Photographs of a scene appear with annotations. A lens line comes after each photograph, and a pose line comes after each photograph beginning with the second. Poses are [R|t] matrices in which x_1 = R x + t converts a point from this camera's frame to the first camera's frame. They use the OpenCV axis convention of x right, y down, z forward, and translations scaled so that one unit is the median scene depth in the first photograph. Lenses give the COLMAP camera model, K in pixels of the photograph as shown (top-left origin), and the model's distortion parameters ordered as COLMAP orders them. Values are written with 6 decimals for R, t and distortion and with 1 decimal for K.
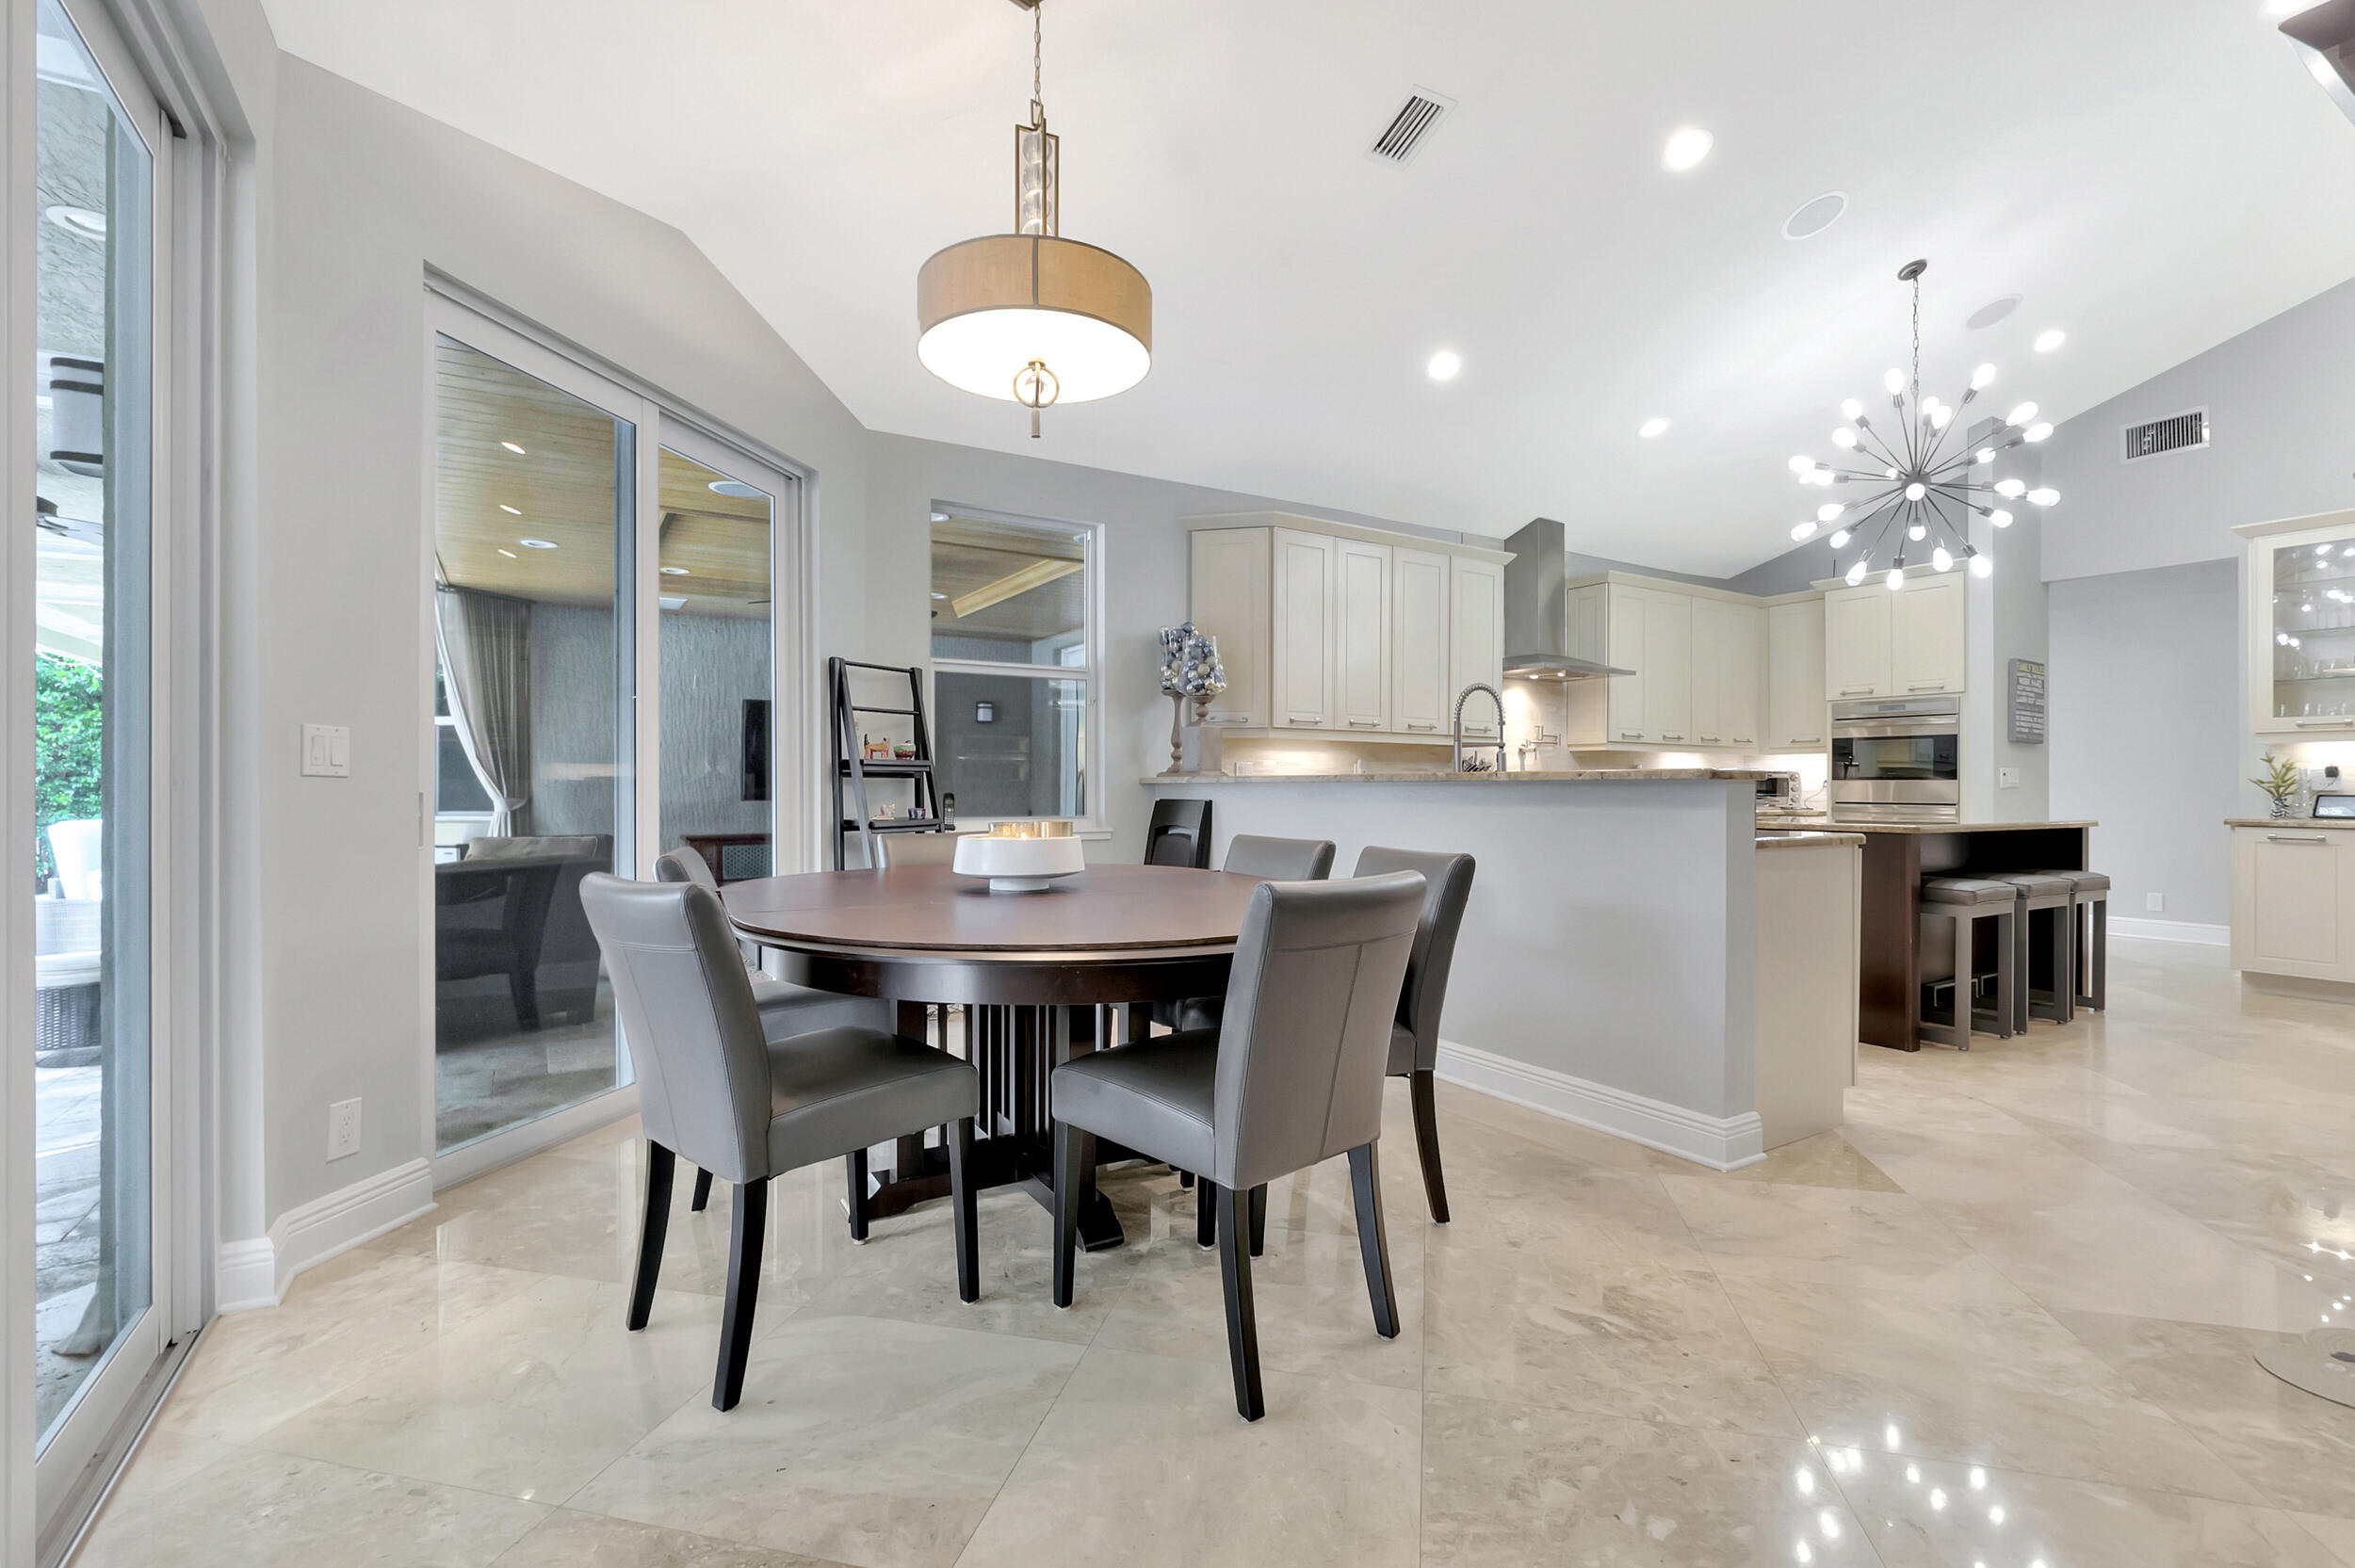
lens RADIAL K [[1045.0, 0, 1163.6], [0, 1045.0, 782.5], [0, 0, 1]] dist [-0.002846, -0.000882]
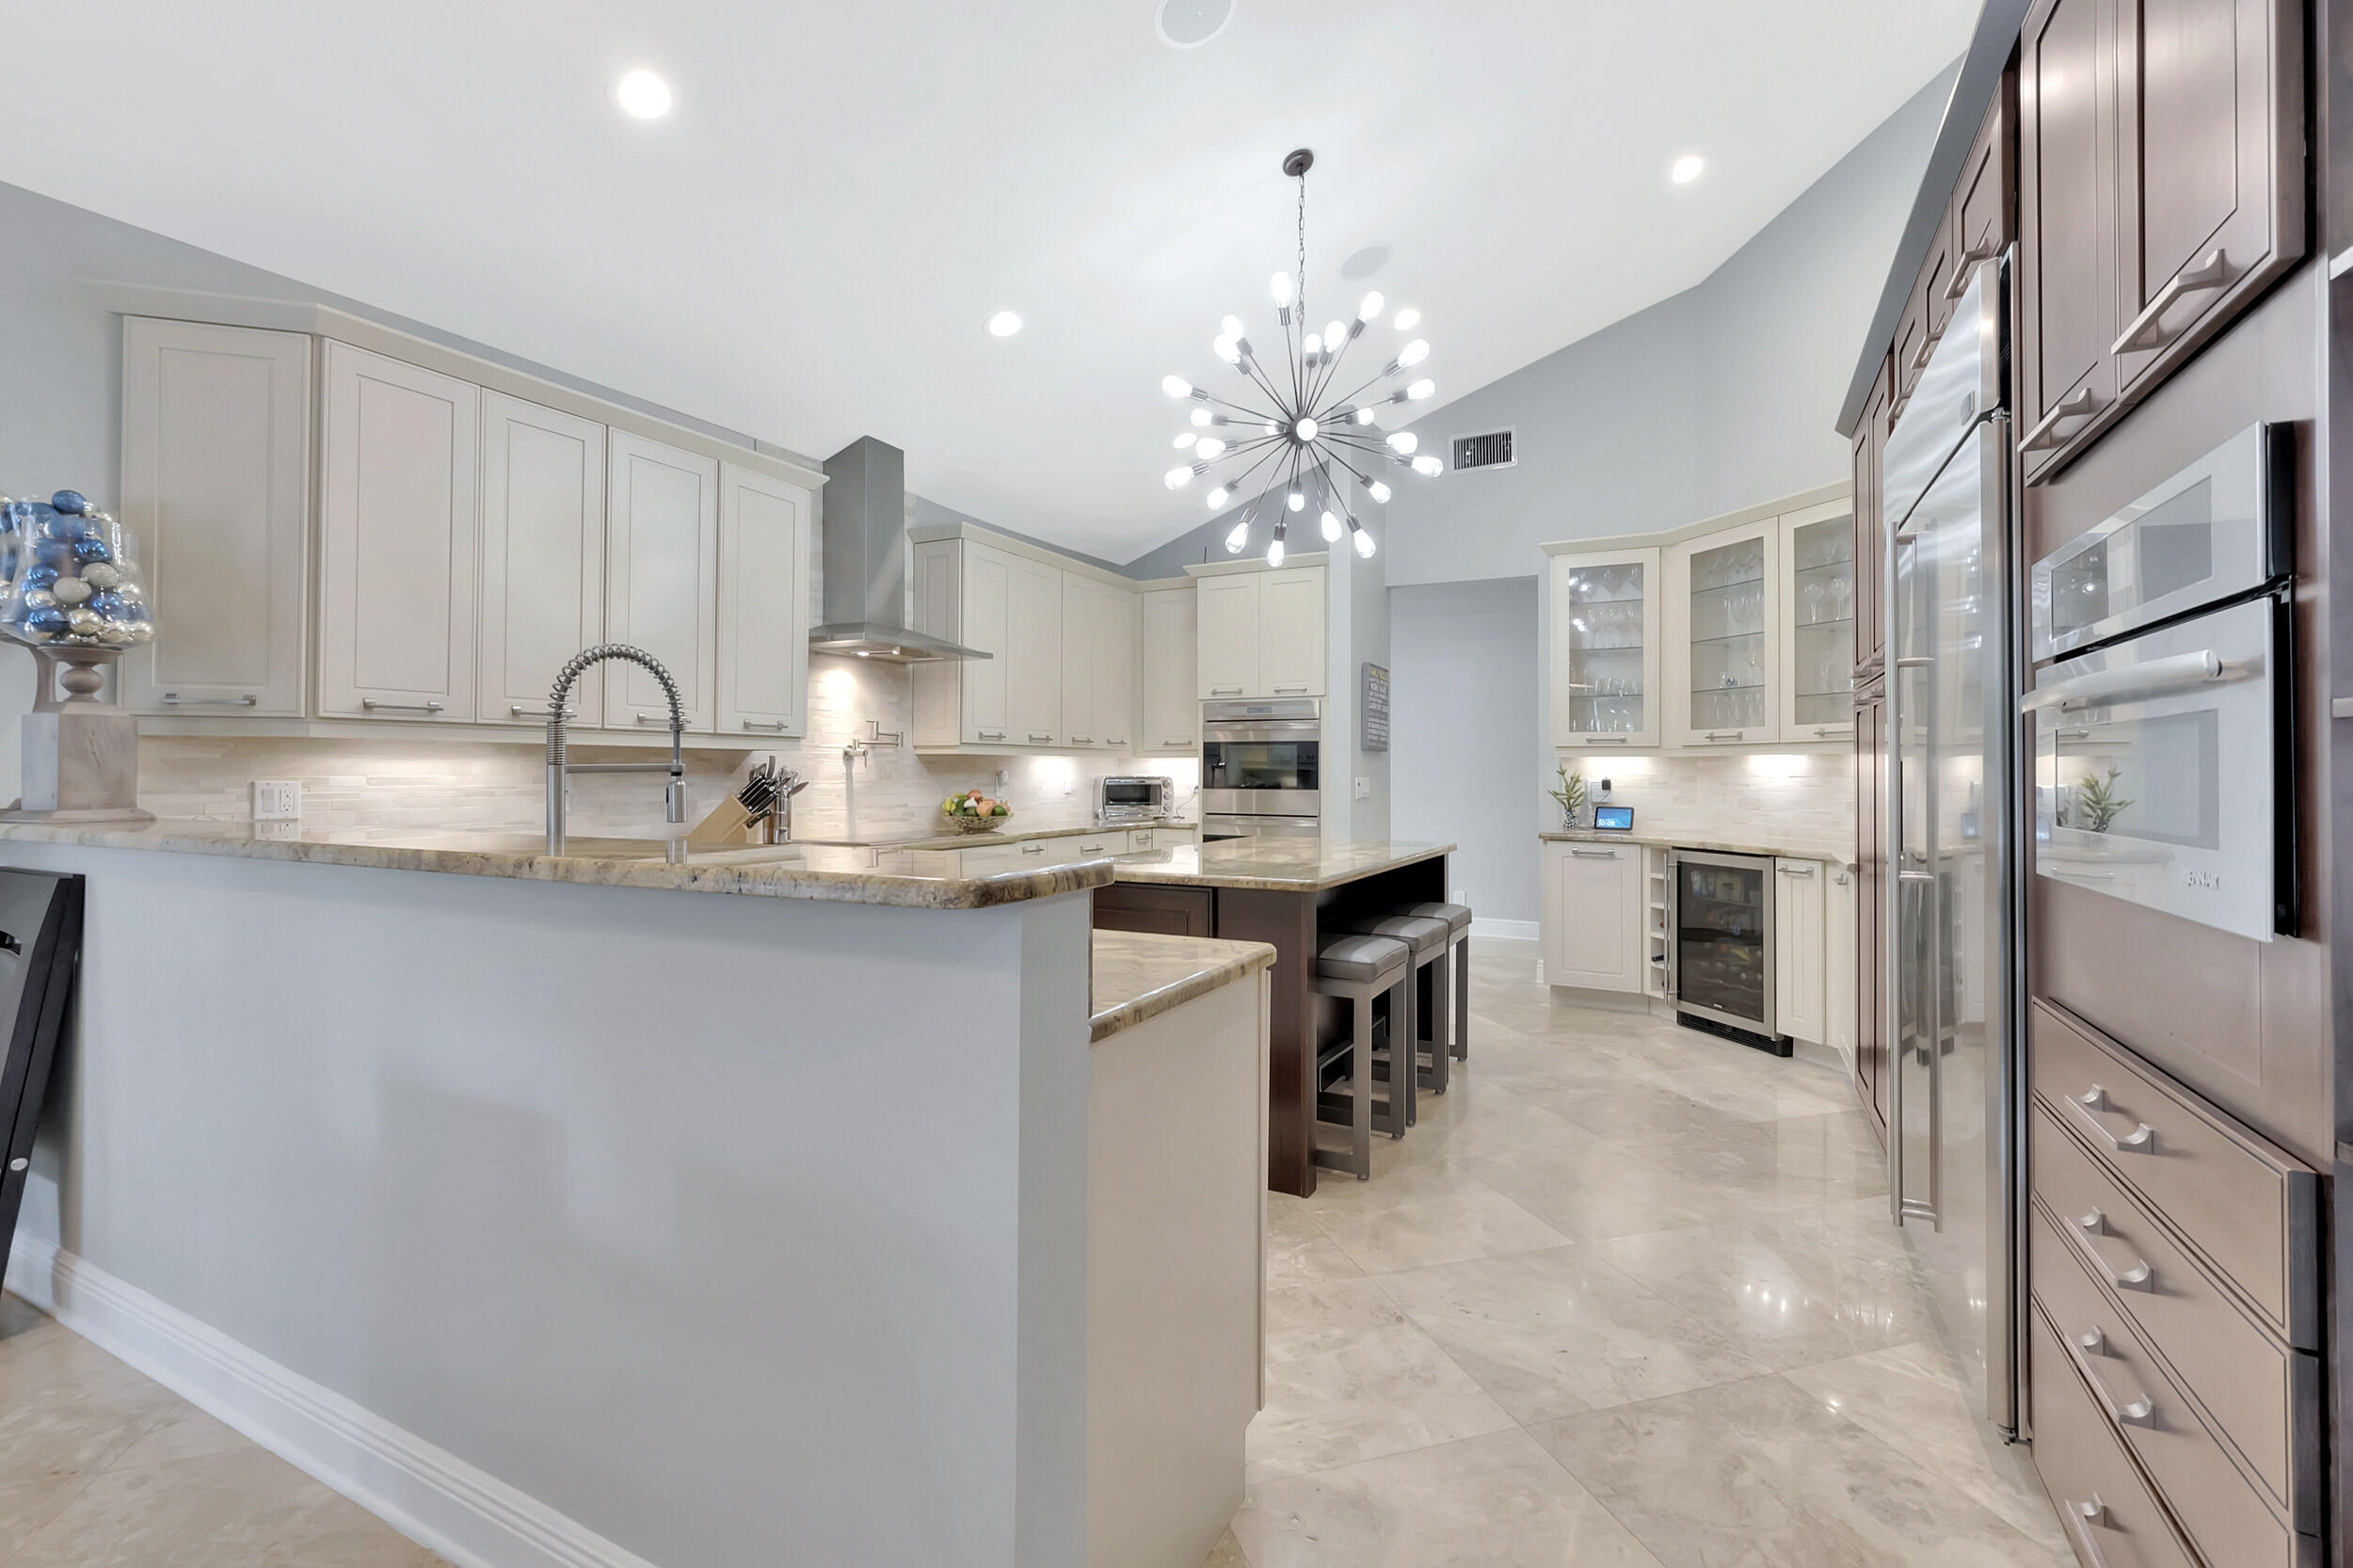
lens RADIAL K [[1044.2, 0, 1159.6], [0, 1044.2, 756.5], [0, 0, 1]] dist [-0.002846, -0.000882]
pose [[0.858840, 0.006592, 0.512201, 0.191987], [-0.002523, 0.999960, -0.008638, -0.028260], [-0.512237, 0.006126, 0.858822, 0.320345]]
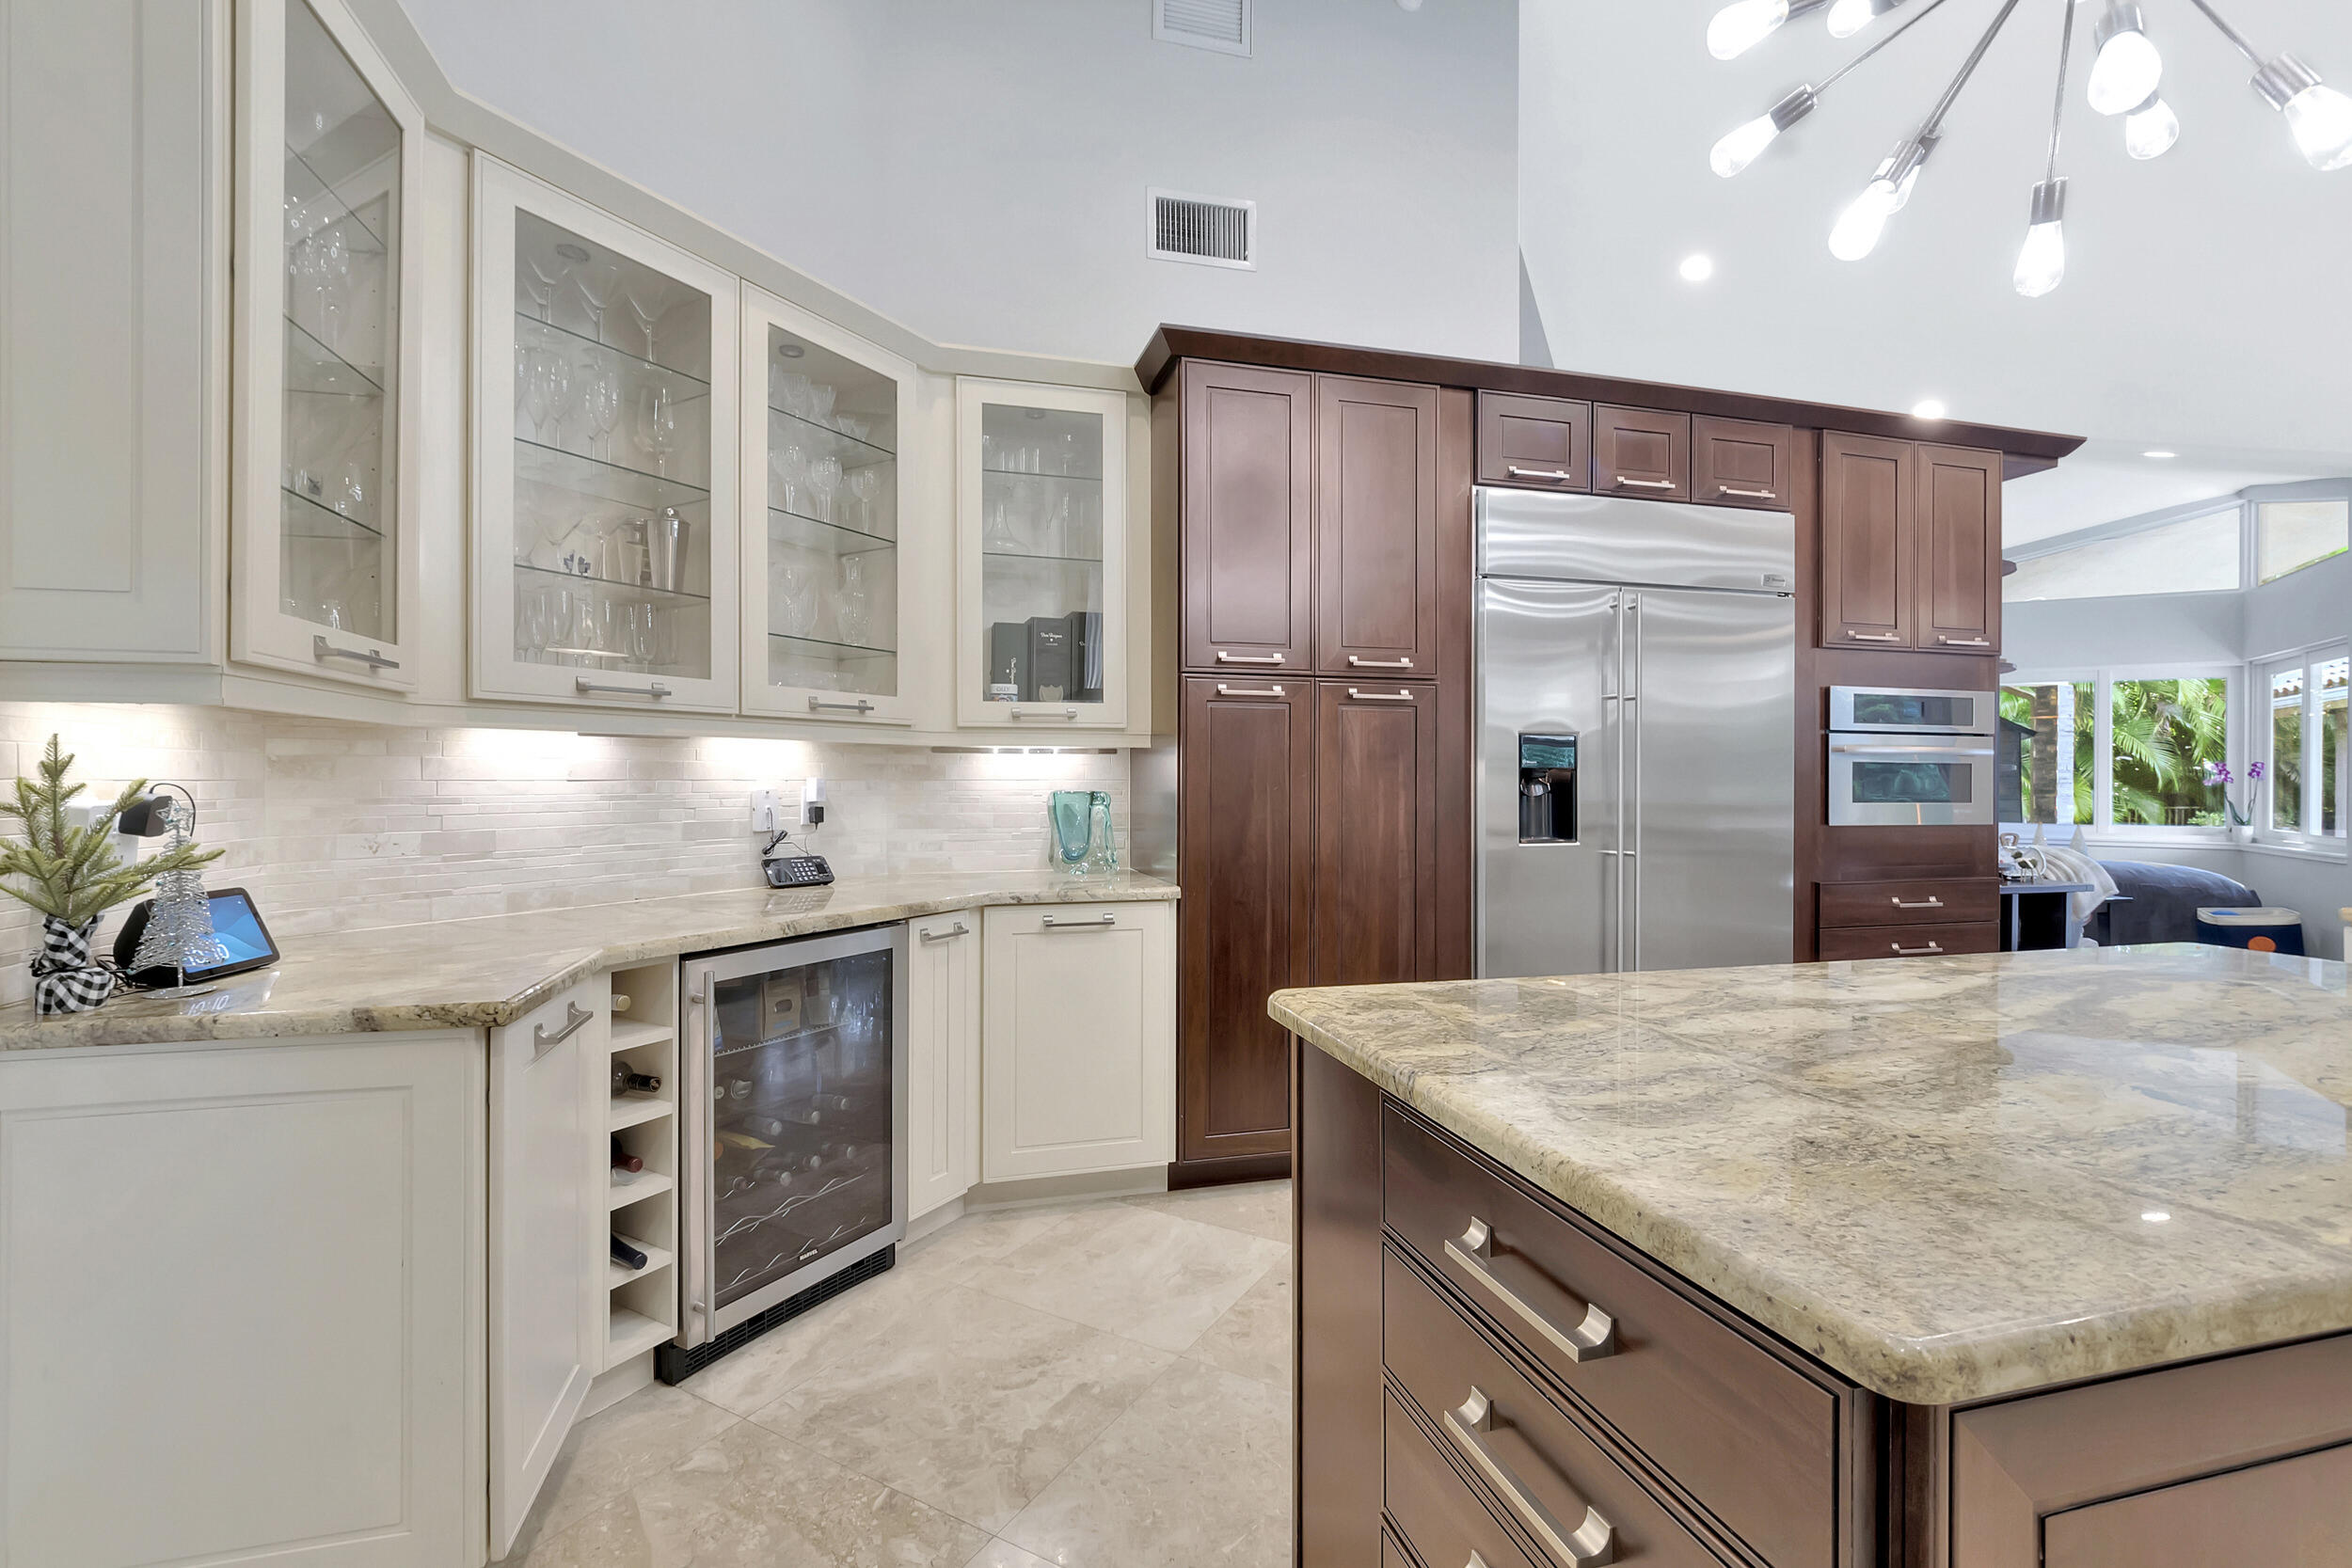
lens RADIAL K [[1043.7, 0, 1161.9], [0, 1043.7, 776.3], [0, 0, 1]] dist [-0.002846, -0.000882]
pose [[-0.963563, -0.005830, 0.267419, 0.768581], [-0.007096, 0.999968, -0.003767, -0.021567], [-0.267388, -0.005527, -0.963573, 1.168820]]
